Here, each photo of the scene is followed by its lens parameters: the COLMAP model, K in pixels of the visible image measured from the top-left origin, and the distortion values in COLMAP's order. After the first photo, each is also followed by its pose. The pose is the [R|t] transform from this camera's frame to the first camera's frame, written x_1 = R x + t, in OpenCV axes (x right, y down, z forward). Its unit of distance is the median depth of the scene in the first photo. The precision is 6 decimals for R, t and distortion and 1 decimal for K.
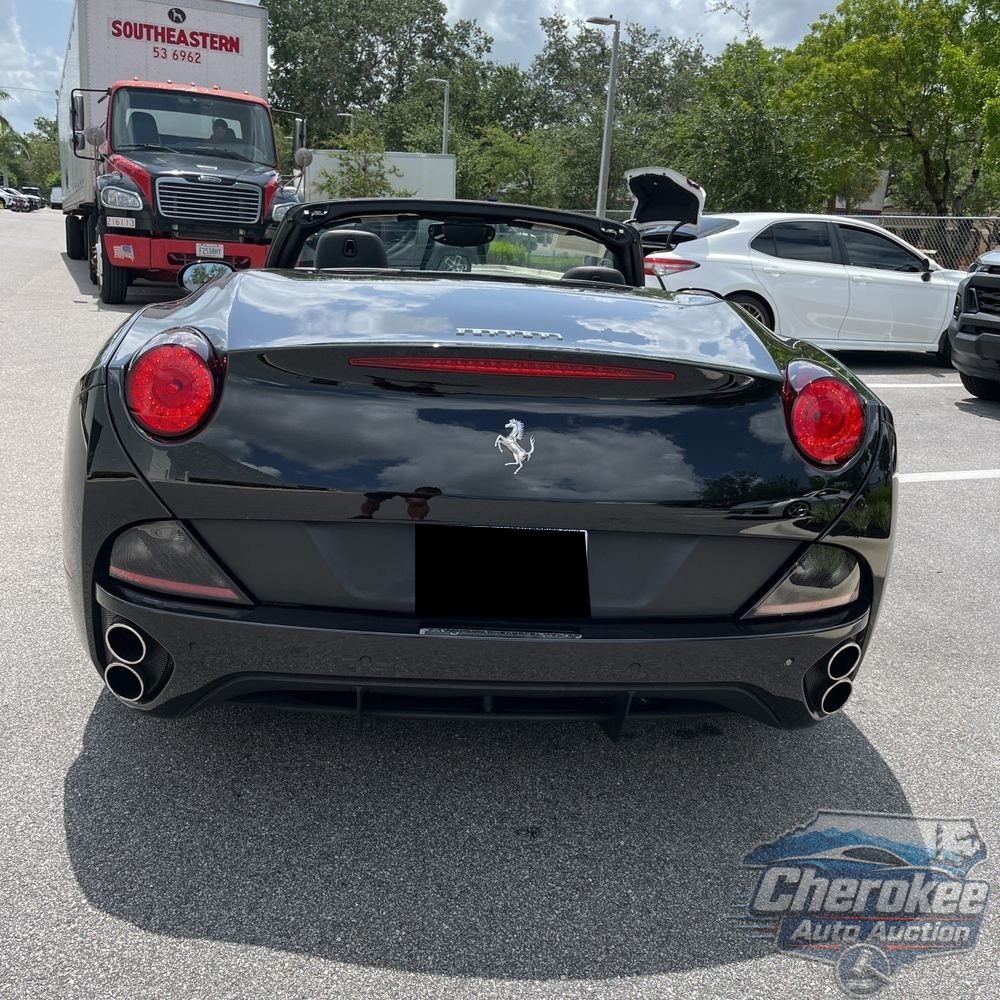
lens RADIAL K [[1016.6, 0, 500.7], [0, 1016.6, 510.7], [0, 0, 1]] dist [0.066535, -0.115253]
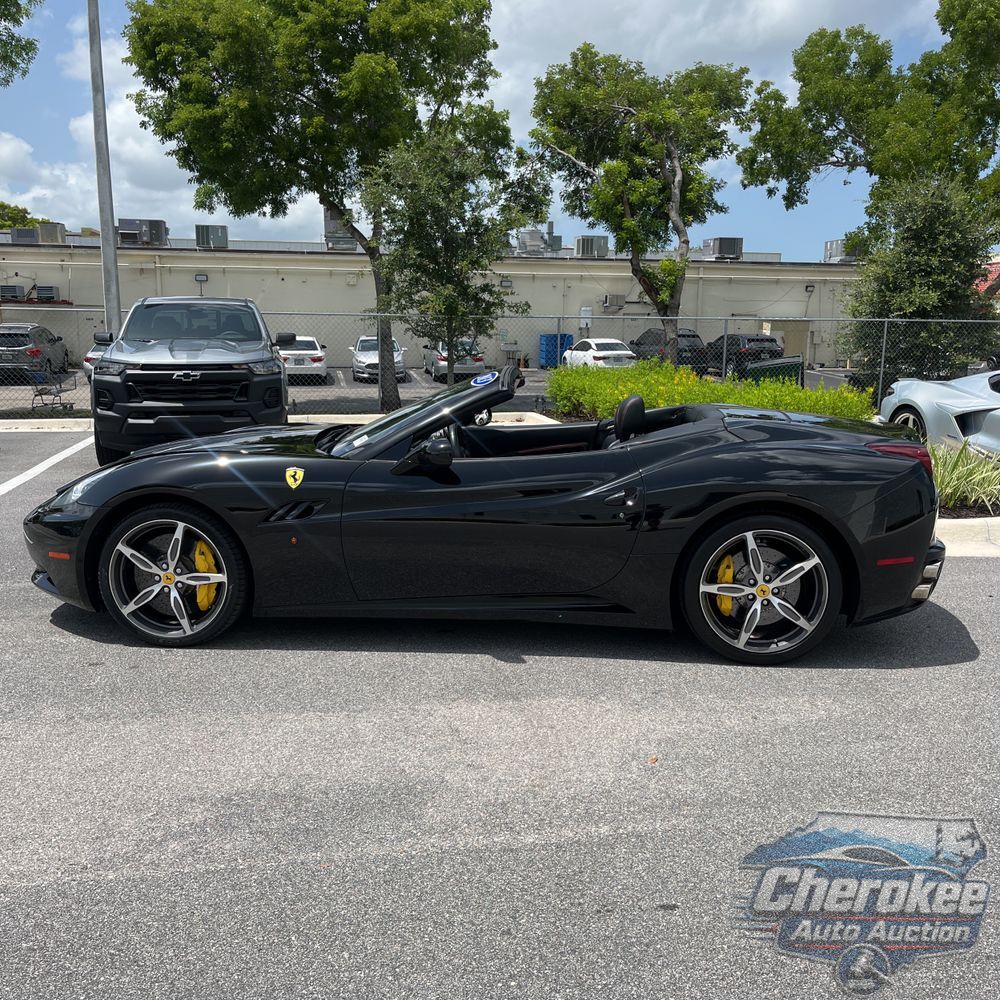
lens RADIAL K [[1016.8, 0, 500.0], [0, 1016.8, 500.0], [0, 0, 1]] dist [0.031886, -0.028535]
pose [[0.144784, -0.214726, 0.965883, -0.243259], [0.262599, 0.949502, 0.171721, -0.061823], [-0.953981, 0.228778, 0.193859, 0.128580]]
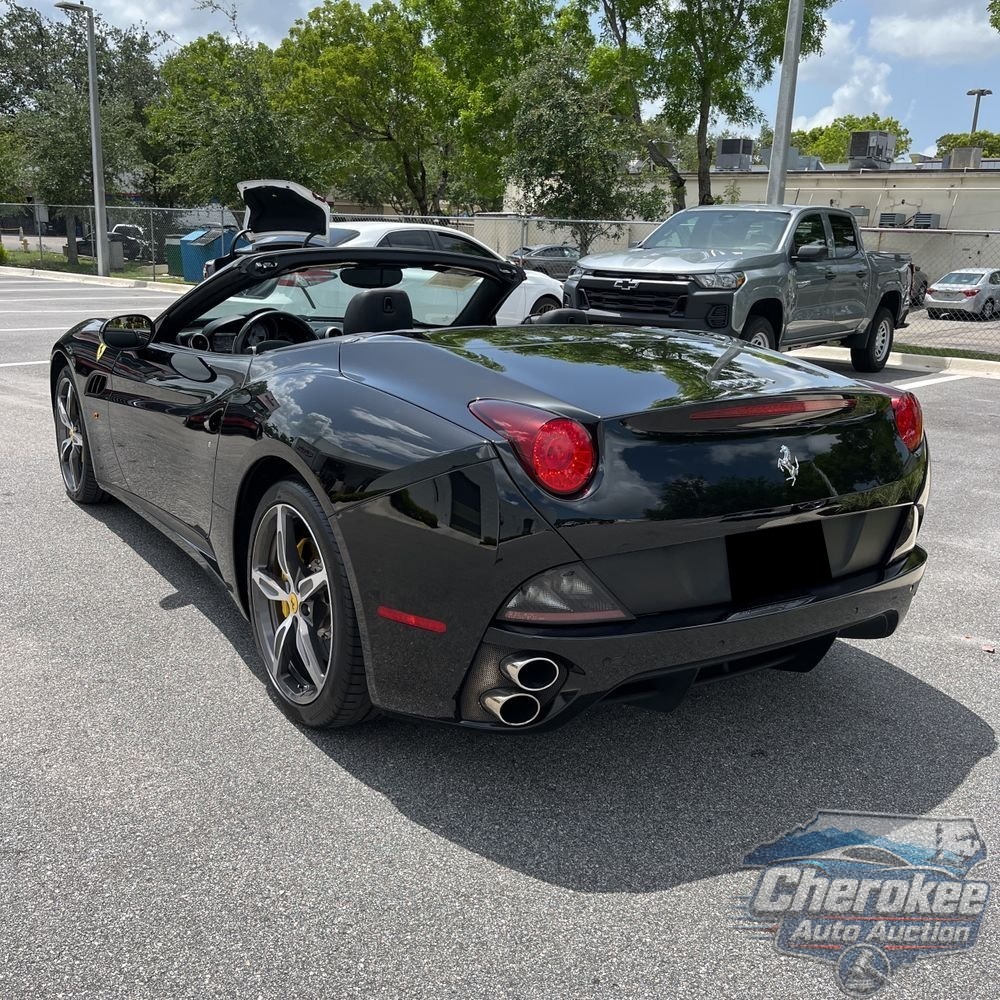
lens RADIAL K [[1016.8, 0, 500.0], [0, 1016.8, 500.0], [0, 0, 1]] dist [0.031886, -0.028535]
pose [[0.867149, -0.140957, 0.477685, -0.080489], [0.139498, 0.989464, 0.038741, -0.010277], [-0.478114, 0.033042, 0.877676, -0.000833]]
